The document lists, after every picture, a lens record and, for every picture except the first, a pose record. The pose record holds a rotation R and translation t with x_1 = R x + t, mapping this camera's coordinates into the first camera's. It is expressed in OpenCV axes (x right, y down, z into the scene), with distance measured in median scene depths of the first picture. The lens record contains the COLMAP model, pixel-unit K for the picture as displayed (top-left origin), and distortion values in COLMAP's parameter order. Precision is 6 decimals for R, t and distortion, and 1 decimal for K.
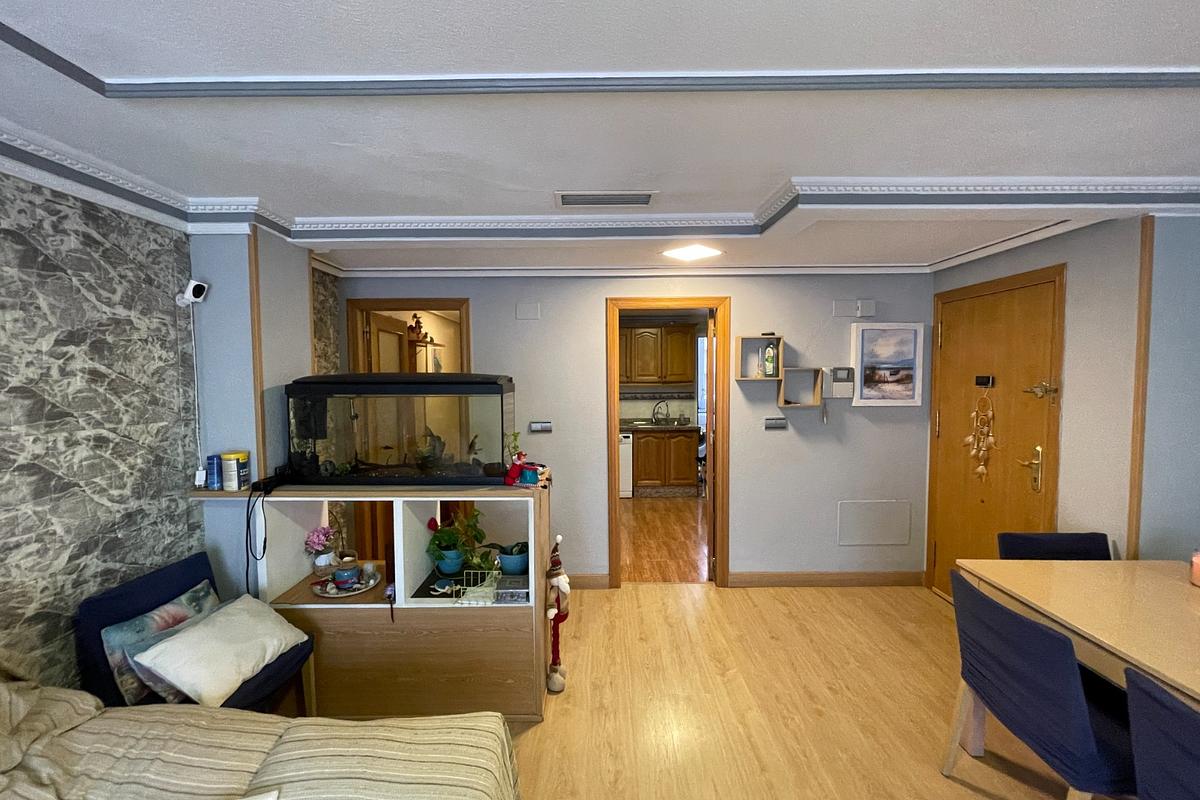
lens RADIAL K [[486.6, 0, 601.2], [0, 486.6, 397.1], [0, 0, 1]] dist [0.001281, 0.000066]
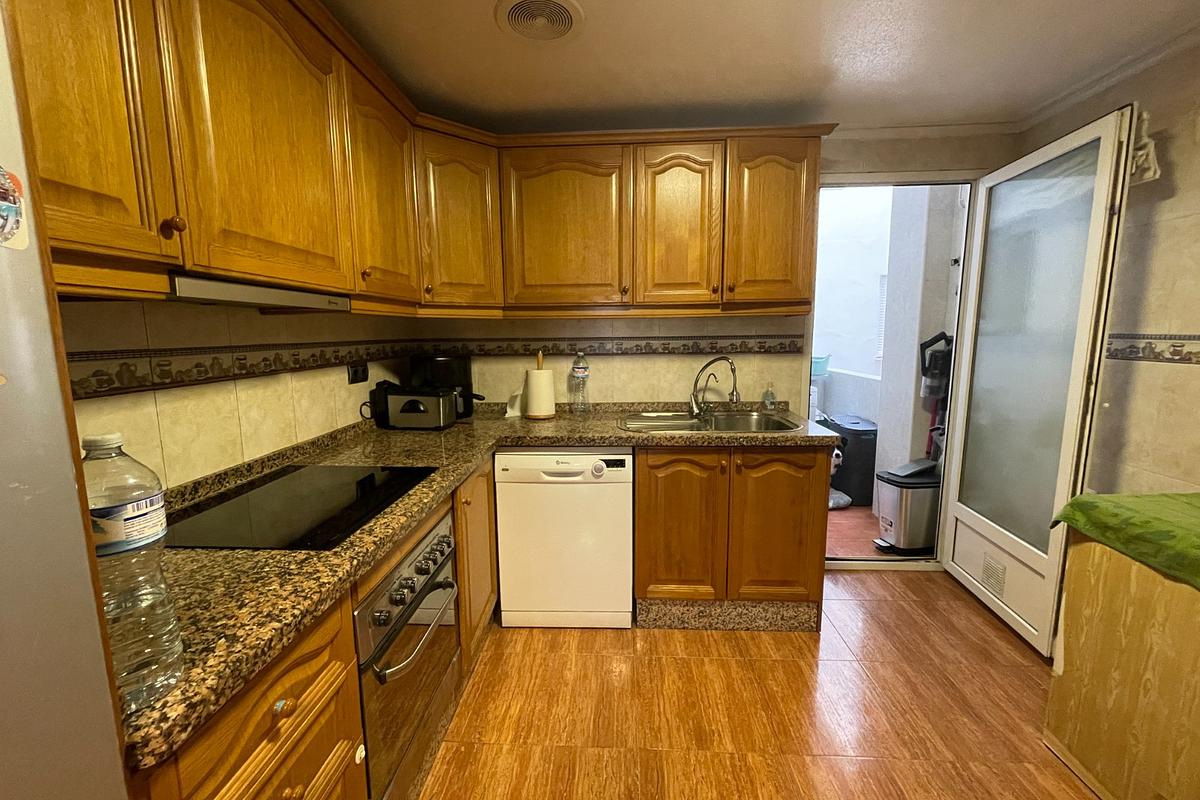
lens RADIAL K [[486.6, 0, 600.0], [0, 486.6, 399.9], [0, 0, 1]] dist [0.001281, 0.000066]
pose [[0.997802, 0.009296, -0.065608, 0.062760], [-0.003342, 0.995911, 0.090273, 0.007221], [0.066179, -0.089855, 0.993754, 0.659157]]
